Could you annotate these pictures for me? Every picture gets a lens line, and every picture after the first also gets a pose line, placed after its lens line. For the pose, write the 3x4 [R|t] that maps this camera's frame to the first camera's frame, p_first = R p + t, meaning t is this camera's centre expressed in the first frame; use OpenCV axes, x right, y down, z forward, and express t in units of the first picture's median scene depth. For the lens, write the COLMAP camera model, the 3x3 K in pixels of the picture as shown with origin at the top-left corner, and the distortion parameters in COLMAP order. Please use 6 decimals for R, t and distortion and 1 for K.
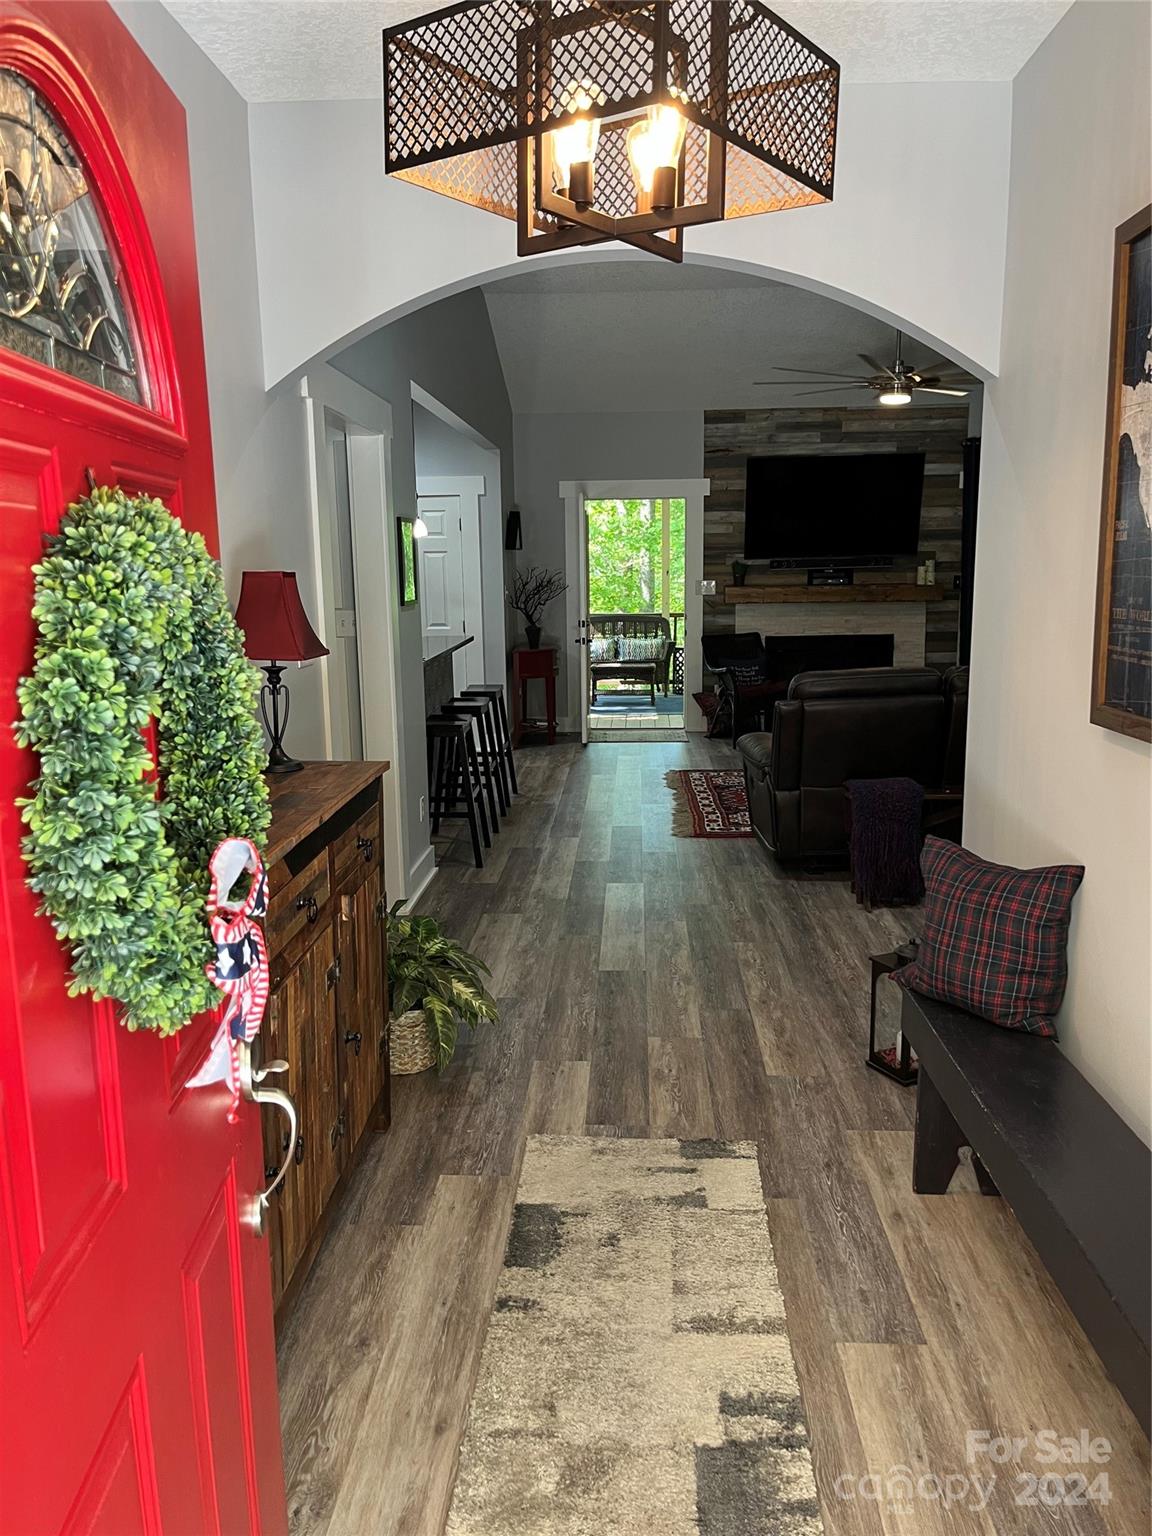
lens RADIAL K [[1159.2, 0, 576.2], [0, 1159.2, 774.6], [0, 0, 1]] dist [0.058979, -0.062104]
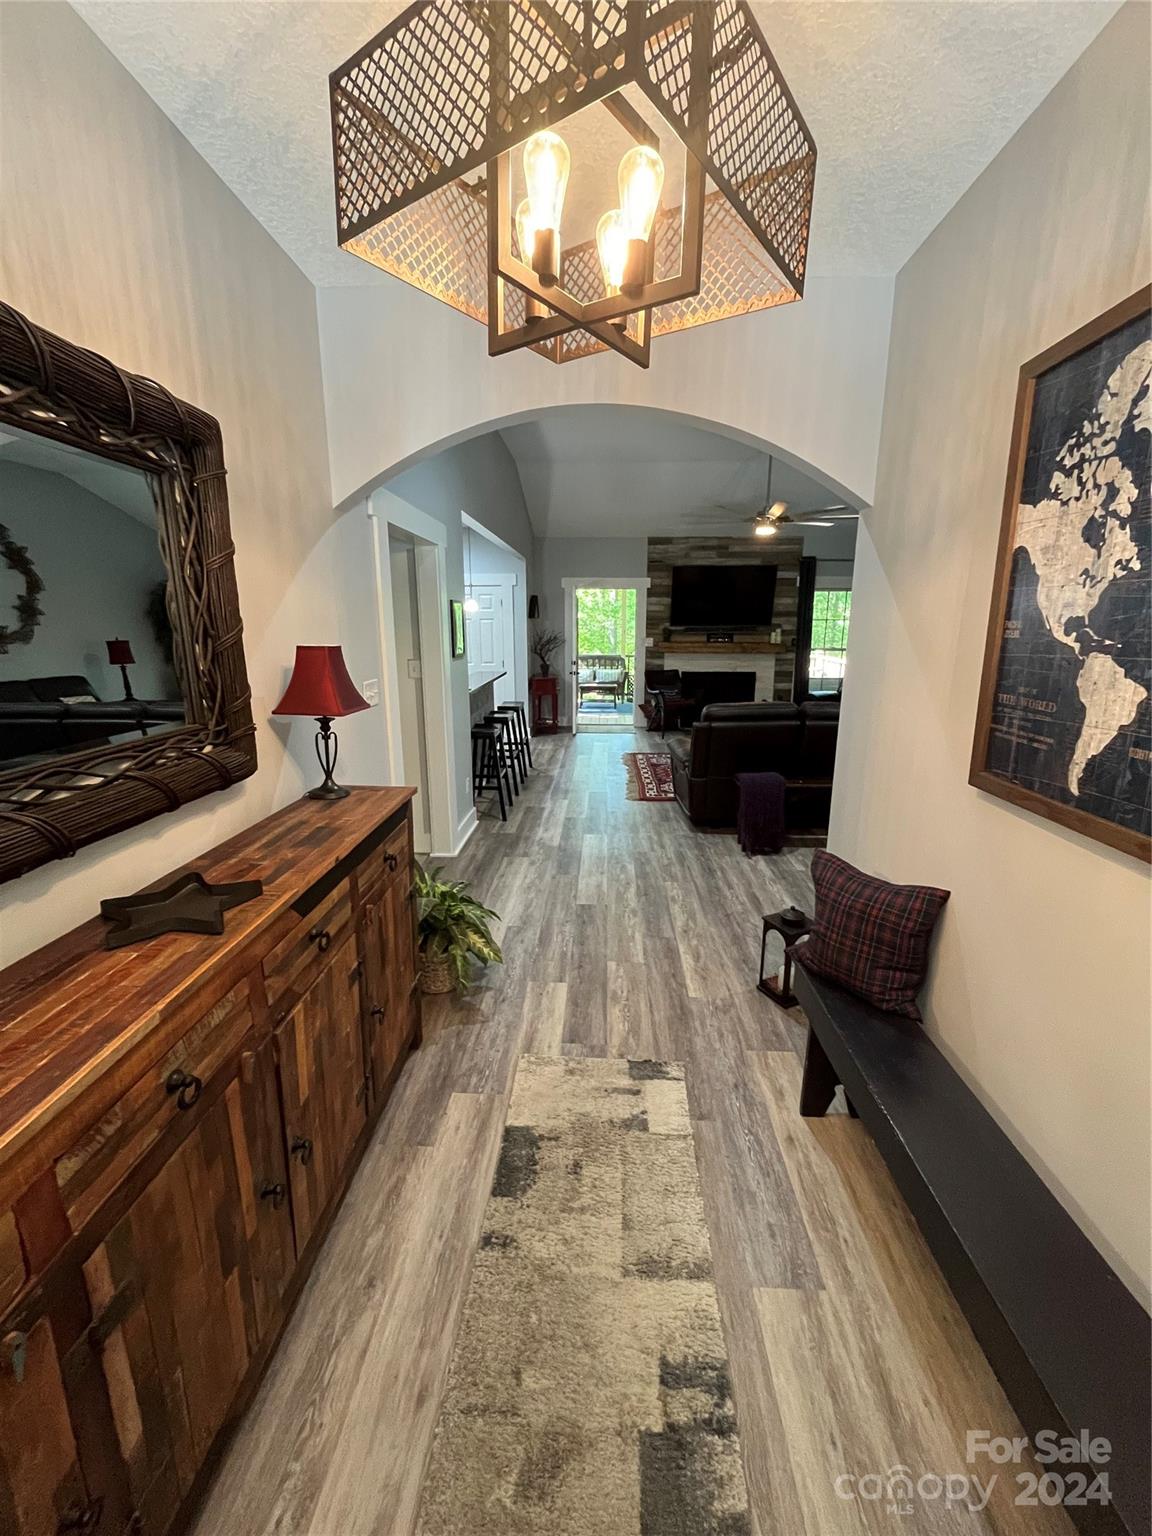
lens RADIAL K [[620.7, 0, 577.8], [0, 620.7, 765.6], [0, 0, 1]] dist [-0.003261, -0.000033]
pose [[0.999877, 0.013715, 0.007611, 0.020368], [-0.014054, 0.998823, 0.046417, -0.079316], [-0.006966, -0.046518, 0.998893, 0.315079]]
